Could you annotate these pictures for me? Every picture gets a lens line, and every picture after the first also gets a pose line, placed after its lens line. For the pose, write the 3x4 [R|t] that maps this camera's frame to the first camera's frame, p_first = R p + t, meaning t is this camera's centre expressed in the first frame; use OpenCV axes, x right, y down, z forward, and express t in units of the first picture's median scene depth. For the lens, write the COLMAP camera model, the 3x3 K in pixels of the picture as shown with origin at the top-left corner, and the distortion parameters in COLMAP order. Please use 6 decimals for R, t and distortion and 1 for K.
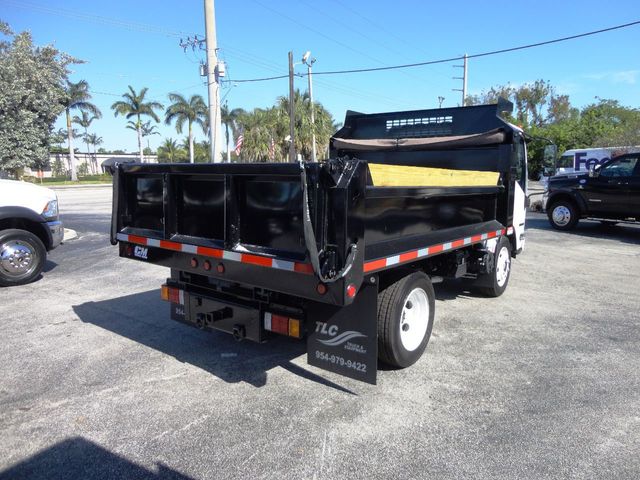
lens RADIAL K [[462.6, 0, 326.0], [0, 462.6, 245.2], [0, 0, 1]] dist [-0.018606, 0.014240]
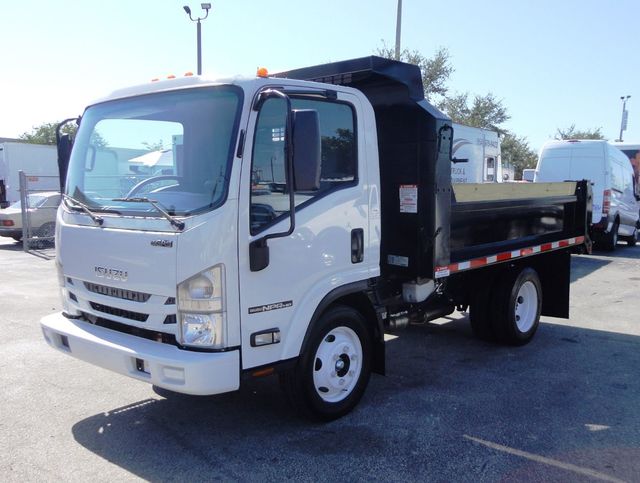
lens RADIAL K [[617.8, 0, 373.3], [0, 617.8, 278.2], [0, 0, 1]] dist [-0.004165, 0.000000]
pose [[-0.999708, -0.015552, 0.018477, 0.071790], [-0.009638, 0.958419, 0.285203, -0.217852], [-0.022144, 0.284942, -0.958289, 1.453319]]
